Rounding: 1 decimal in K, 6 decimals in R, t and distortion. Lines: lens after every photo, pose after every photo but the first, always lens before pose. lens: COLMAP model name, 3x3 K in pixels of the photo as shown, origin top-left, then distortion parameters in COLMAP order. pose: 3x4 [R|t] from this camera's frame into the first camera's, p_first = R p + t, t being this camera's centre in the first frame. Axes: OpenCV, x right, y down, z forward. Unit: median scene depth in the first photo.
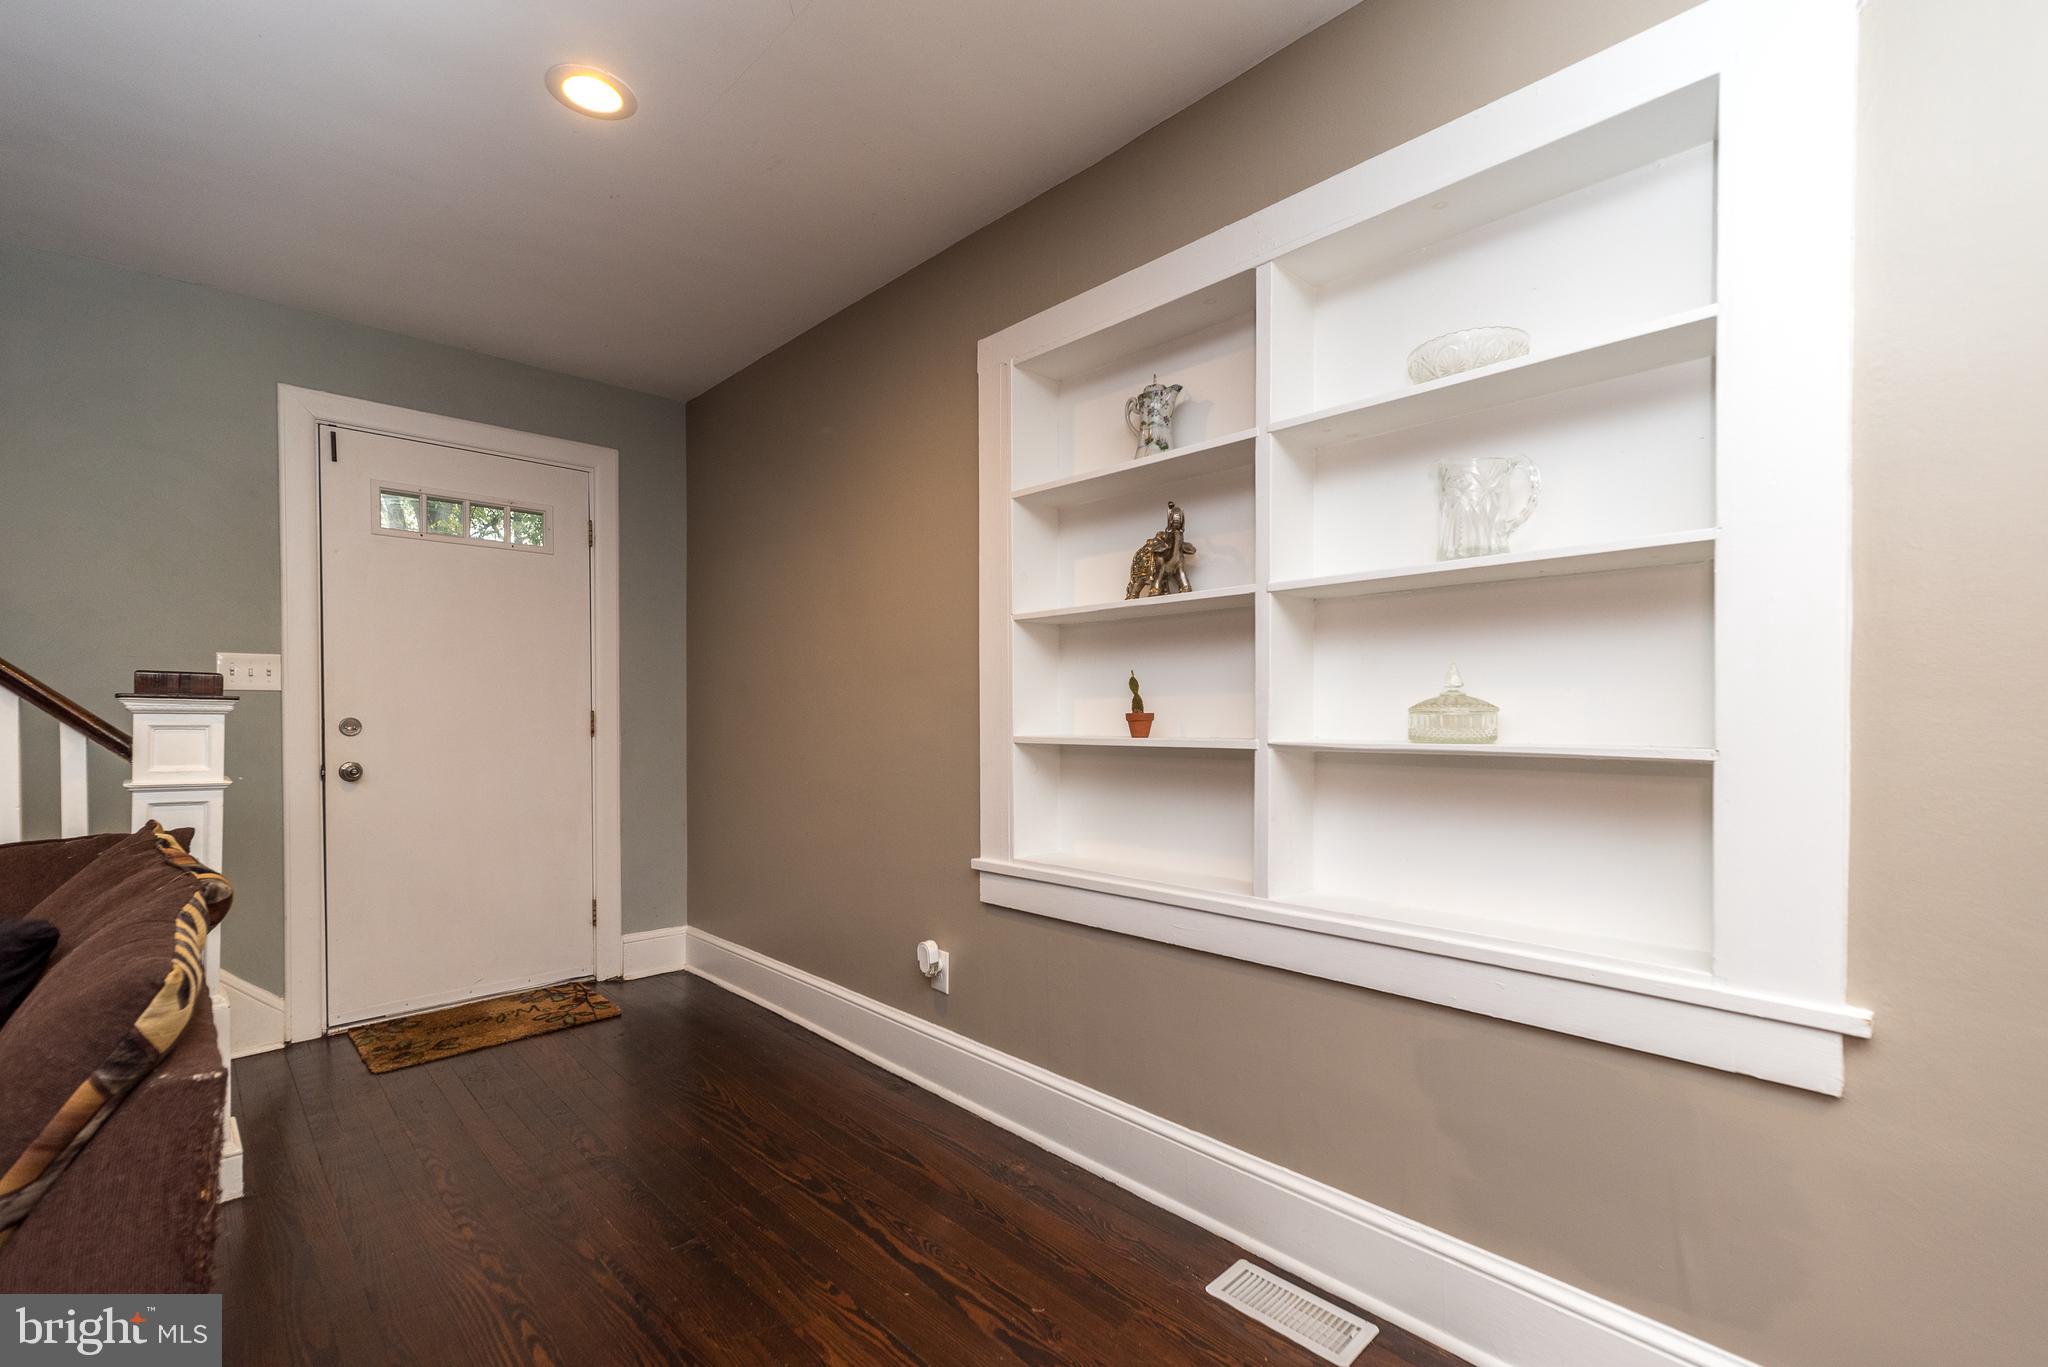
lens RADIAL K [[913.8, 0, 1040.3], [0, 913.8, 718.8], [0, 0, 1]] dist [0.010086, 0.002381]
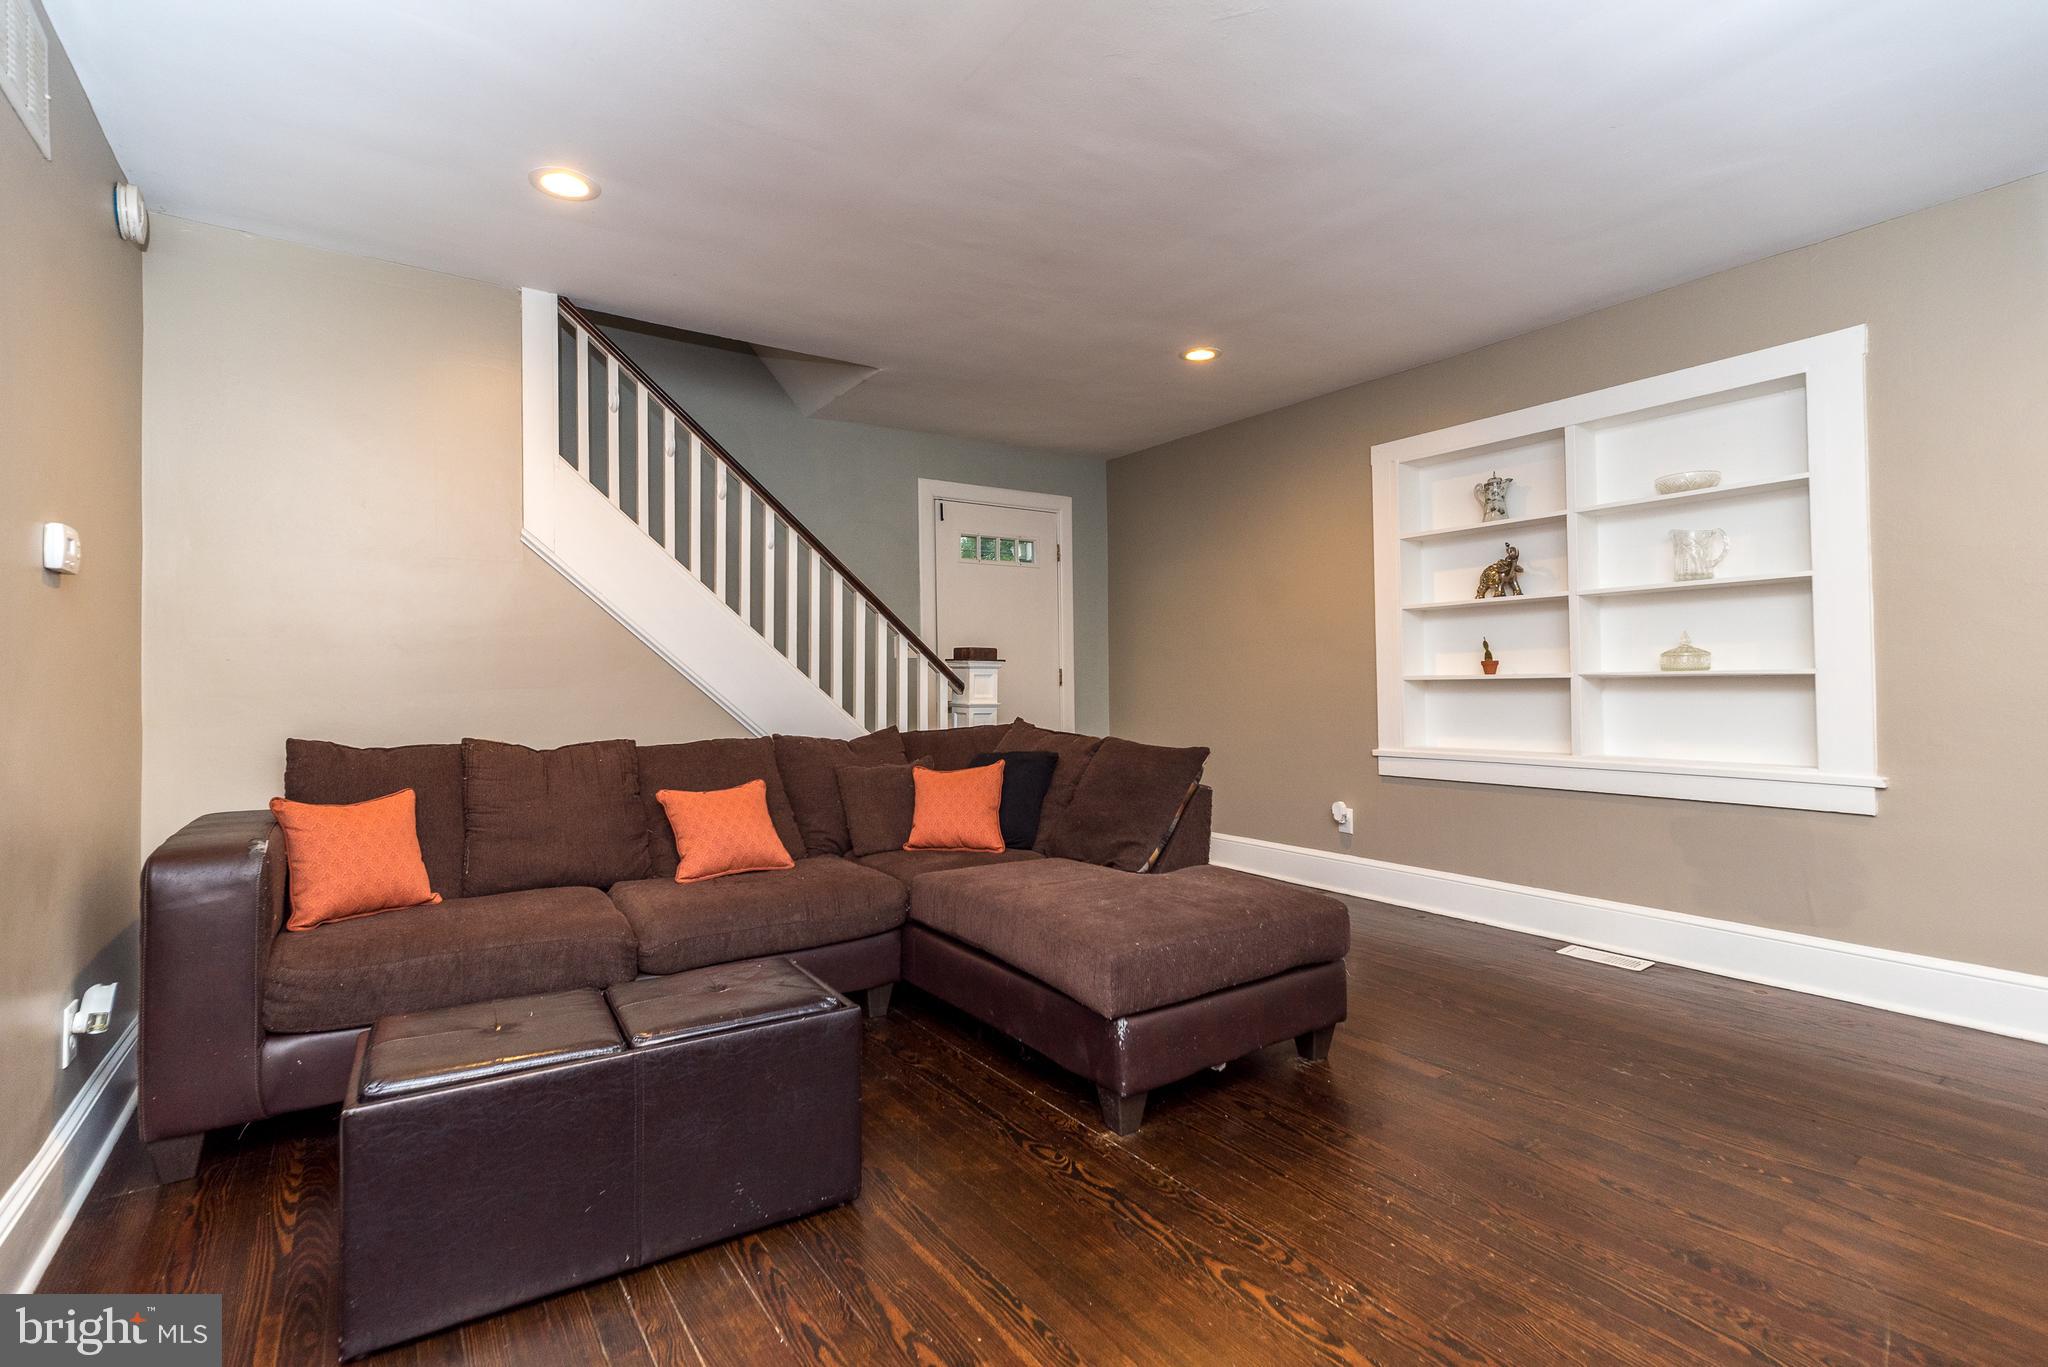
lens RADIAL K [[913.8, 0, 1075.4], [0, 913.8, 670.0], [0, 0, 1]] dist [0.010086, 0.002381]
pose [[0.989939, -0.014661, -0.140730, -0.439661], [0.012181, 0.999755, -0.018466, 0.034981], [0.140967, 0.016566, 0.989876, -0.881585]]
